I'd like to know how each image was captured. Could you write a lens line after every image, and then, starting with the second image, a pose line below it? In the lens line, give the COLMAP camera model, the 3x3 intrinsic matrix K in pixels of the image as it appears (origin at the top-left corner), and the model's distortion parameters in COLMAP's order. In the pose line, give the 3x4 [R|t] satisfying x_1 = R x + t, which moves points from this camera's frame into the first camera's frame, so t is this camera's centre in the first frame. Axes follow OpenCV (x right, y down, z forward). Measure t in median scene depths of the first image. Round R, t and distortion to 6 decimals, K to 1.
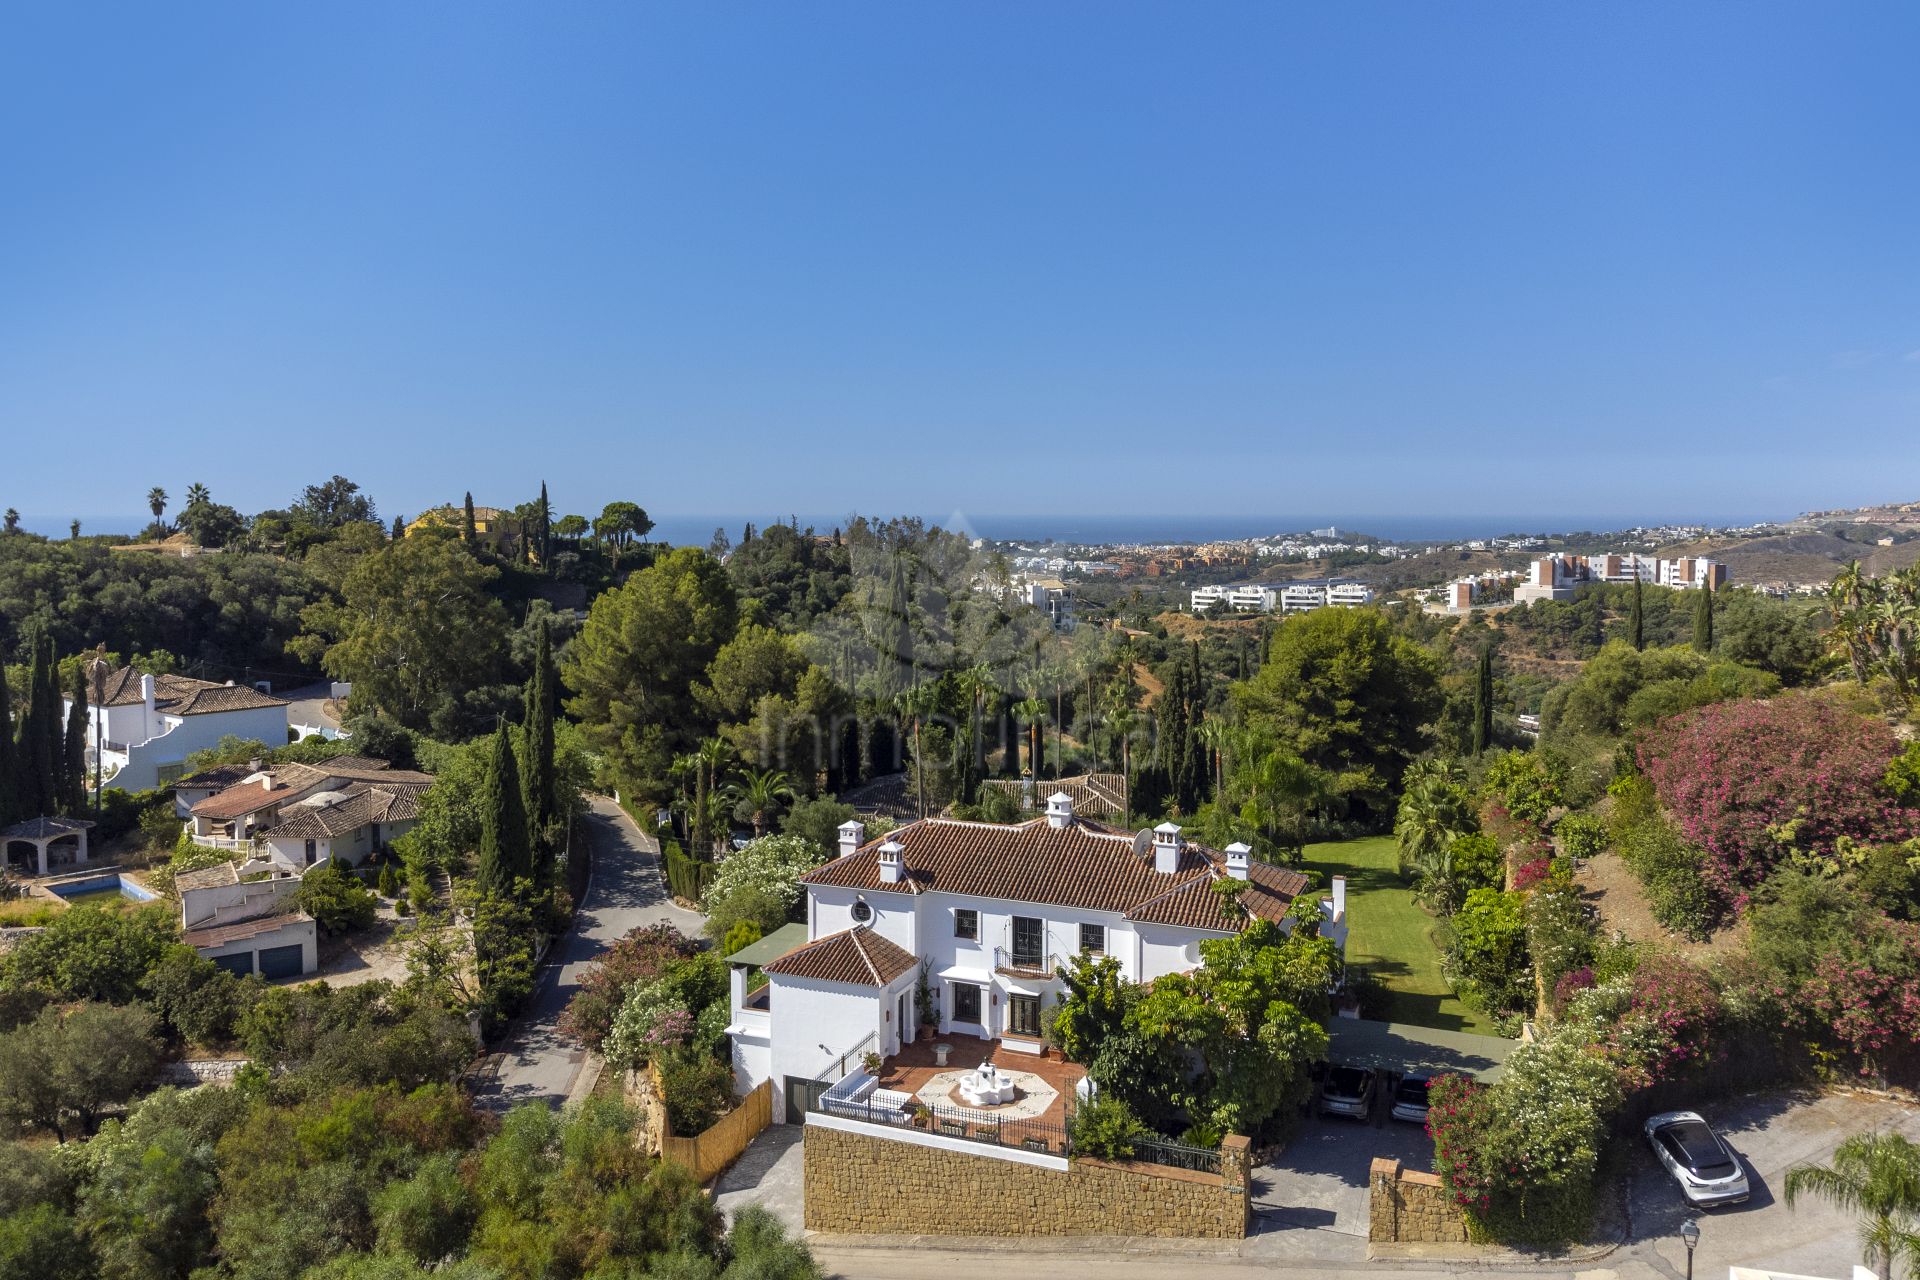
lens RADIAL K [[1338.7, 0, 960.0], [0, 1338.7, 640.0], [0, 0, 1]] dist [0.057854, -0.066706]
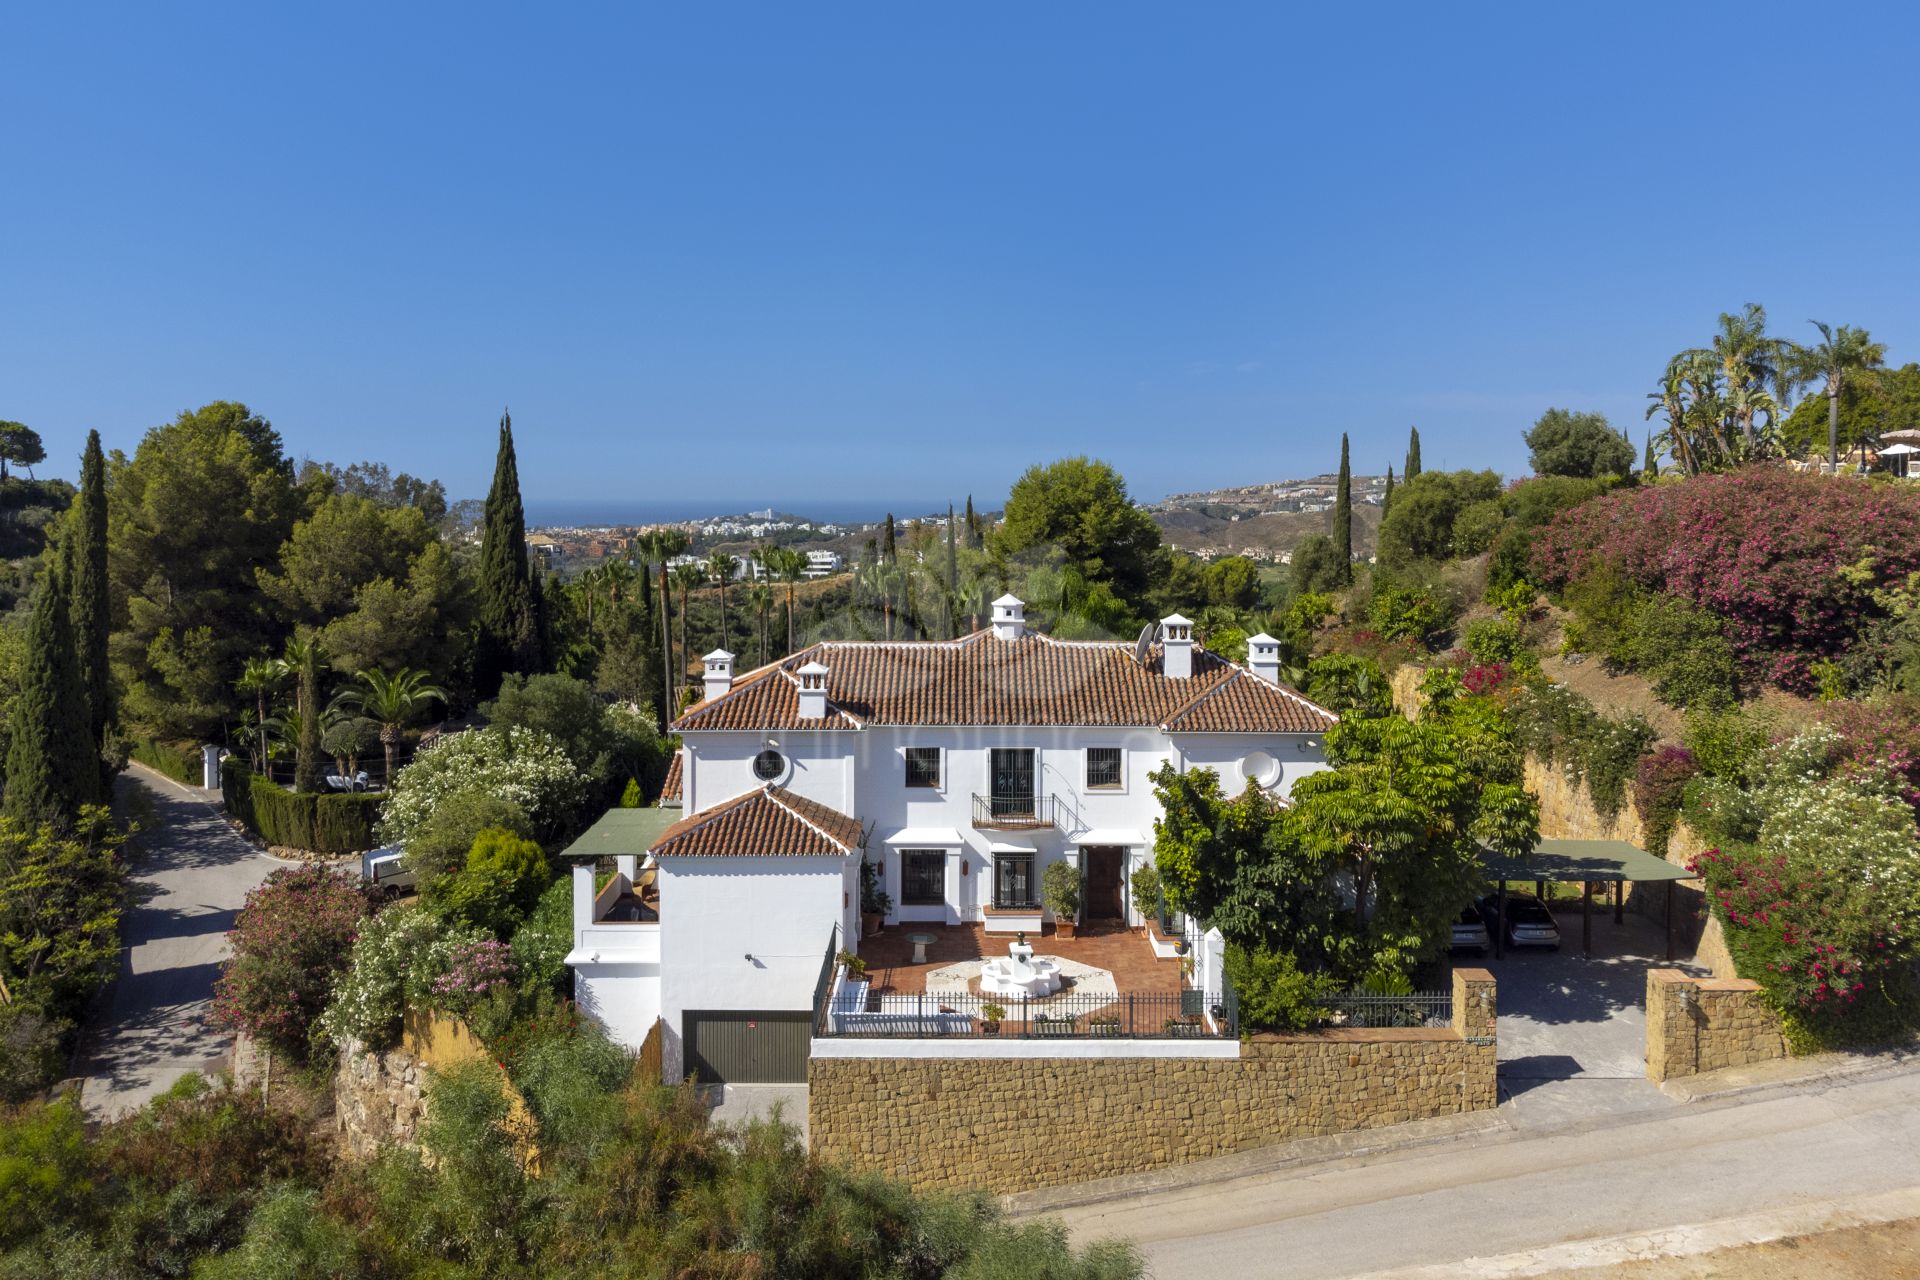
lens RADIAL K [[1351.5, 0, 891.2], [0, 1351.5, 580.5], [0, 0, 1]] dist [0.020132, 0.004714]
pose [[0.931285, -0.015417, 0.363965, -0.204200], [0.028865, 0.999086, -0.031539, 0.099747], [-0.363146, 0.039878, 0.930879, 0.244409]]
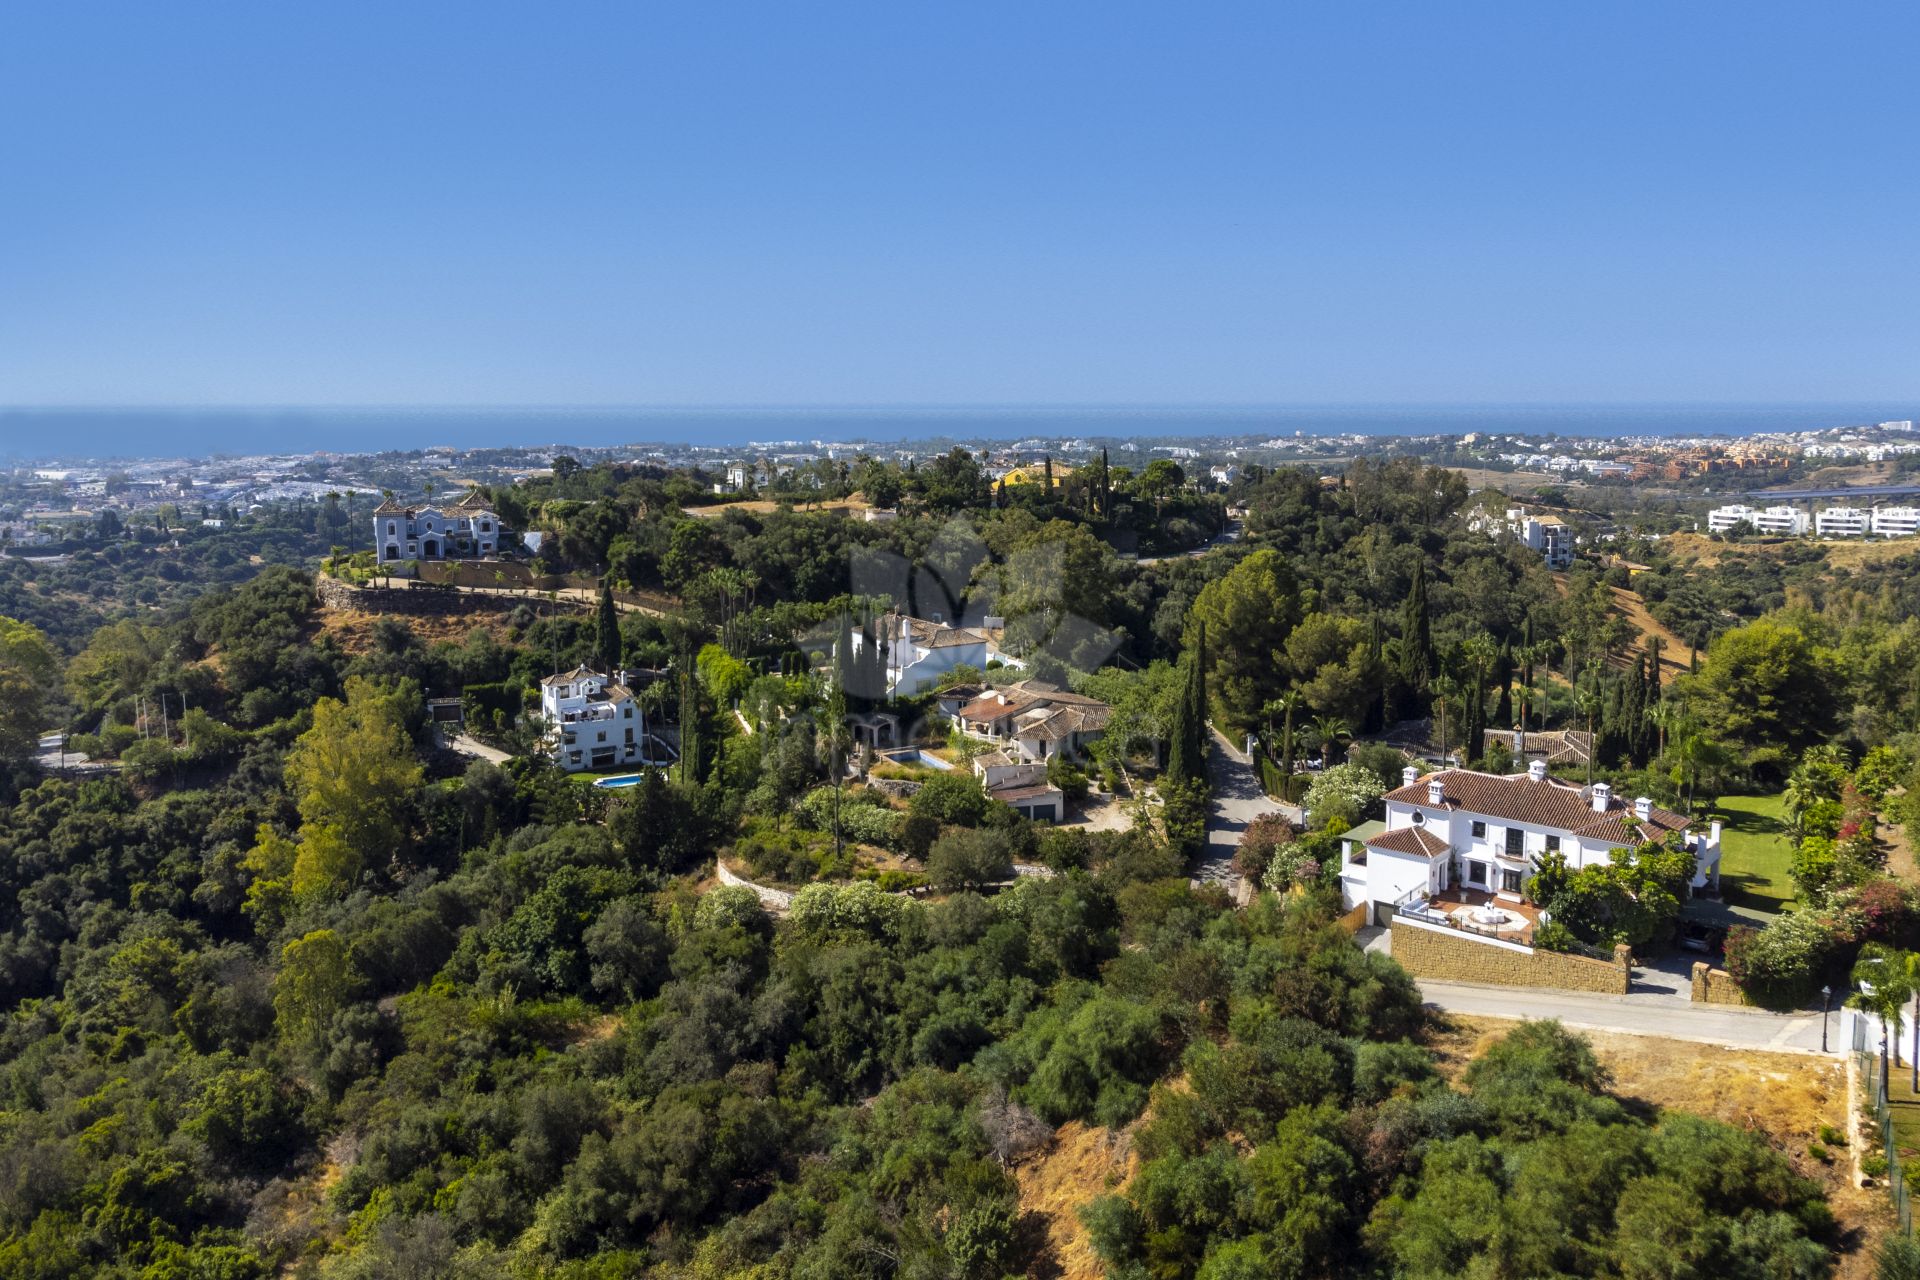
lens RADIAL K [[1367.4, 0, 959.7], [0, 1367.4, 555.6], [0, 0, 1]] dist [-0.002227, -0.006794]
pose [[0.942323, 0.027402, -0.333581, -0.037989], [-0.020027, 0.999473, 0.025529, -0.144608], [0.334105, -0.017376, 0.942376, -0.731633]]
